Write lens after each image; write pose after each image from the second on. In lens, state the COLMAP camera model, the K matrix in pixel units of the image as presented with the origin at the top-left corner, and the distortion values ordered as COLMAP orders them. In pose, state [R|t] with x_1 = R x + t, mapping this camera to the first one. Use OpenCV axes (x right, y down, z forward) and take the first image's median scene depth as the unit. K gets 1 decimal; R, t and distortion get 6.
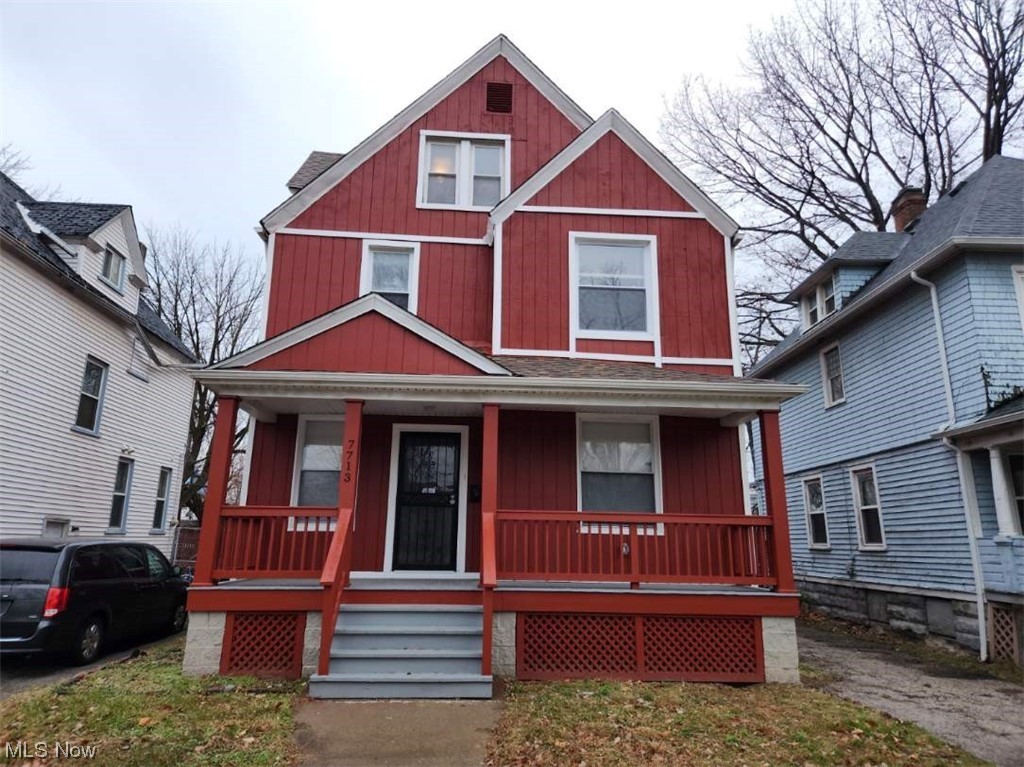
lens RADIAL K [[688.2, 0, 516.3], [0, 688.2, 378.5], [0, 0, 1]] dist [0.051146, -0.014468]
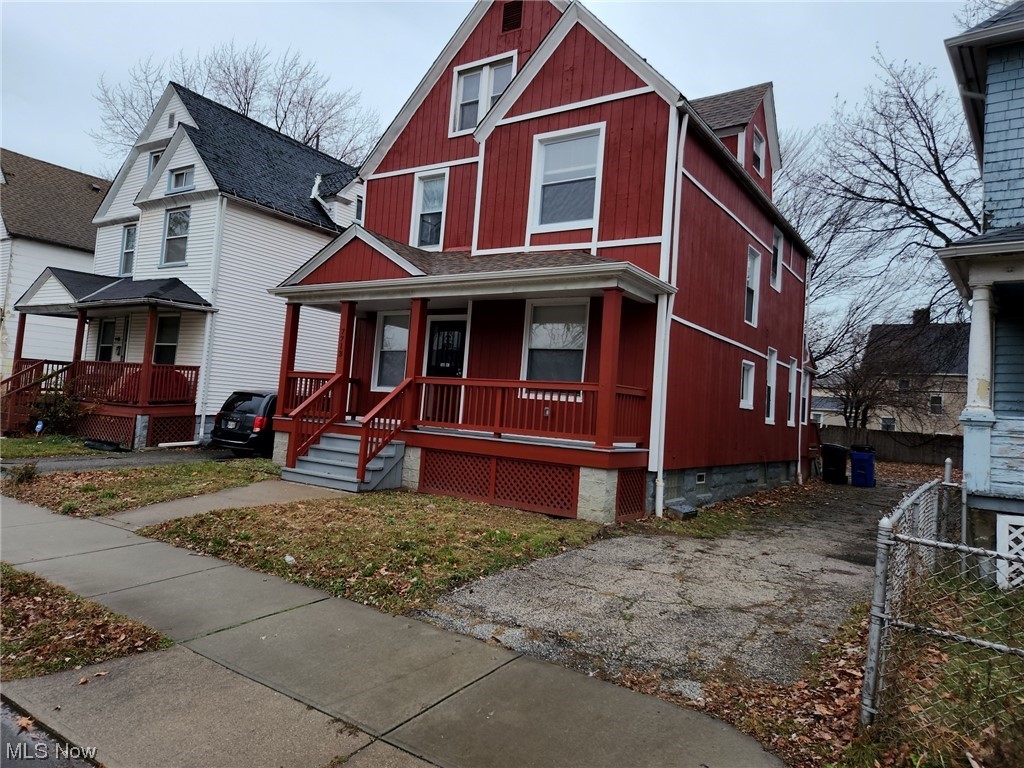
lens RADIAL K [[688.2, 0, 511.6], [0, 688.2, 385.4], [0, 0, 1]] dist [0.051146, -0.014468]
pose [[0.787144, 0.017718, -0.616515, 0.766108], [0.089593, 0.985700, 0.142716, 0.023497], [0.610228, -0.167573, 0.774301, 0.039730]]
